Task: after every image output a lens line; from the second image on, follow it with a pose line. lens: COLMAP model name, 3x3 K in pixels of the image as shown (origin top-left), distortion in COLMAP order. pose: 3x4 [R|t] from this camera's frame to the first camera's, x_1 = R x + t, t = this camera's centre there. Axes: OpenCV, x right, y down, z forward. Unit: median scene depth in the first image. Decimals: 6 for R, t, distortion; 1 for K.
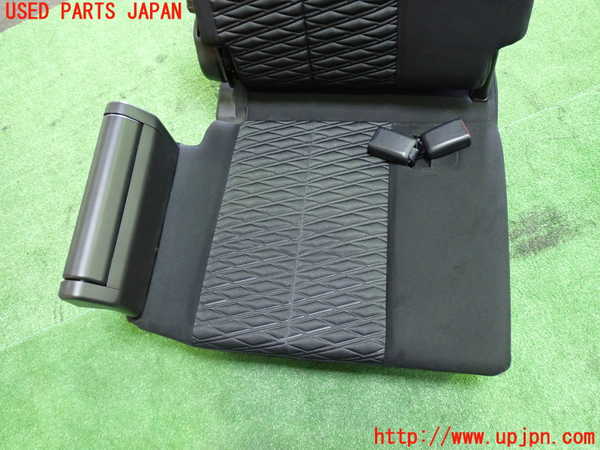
lens RADIAL K [[532.7, 0, 300.0], [0, 532.7, 225.0], [0, 0, 1]] dist [0.012025, -0.002865]
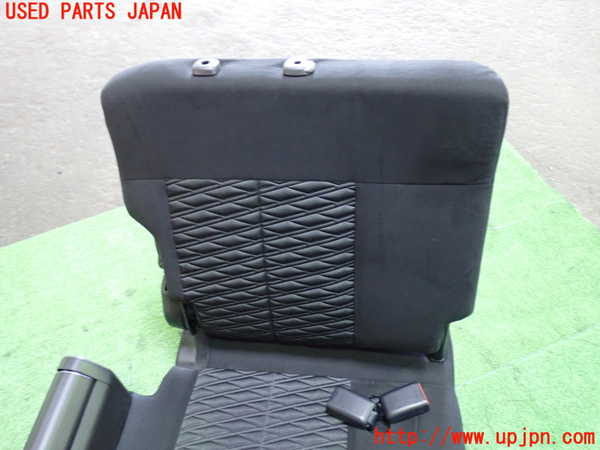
lens RADIAL K [[532.7, 0, 300.0], [0, 532.7, 225.0], [0, 0, 1]] dist [0.012025, -0.002865]
pose [[0.997728, 0.052240, 0.042534, 0.019687], [-0.034902, 0.940893, -0.336902, -0.127898], [-0.057619, 0.334652, 0.940578, -0.033401]]
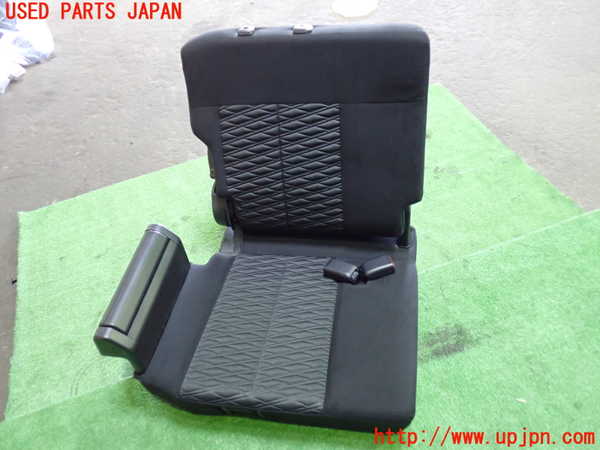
lens RADIAL K [[532.7, 0, 300.0], [0, 532.7, 225.0], [0, 0, 1]] dist [0.012025, -0.002865]
pose [[0.997913, 0.062119, -0.017620, 0.081748], [-0.063903, 0.911027, -0.407364, 0.321430], [-0.009253, 0.407640, 0.913096, -0.337439]]
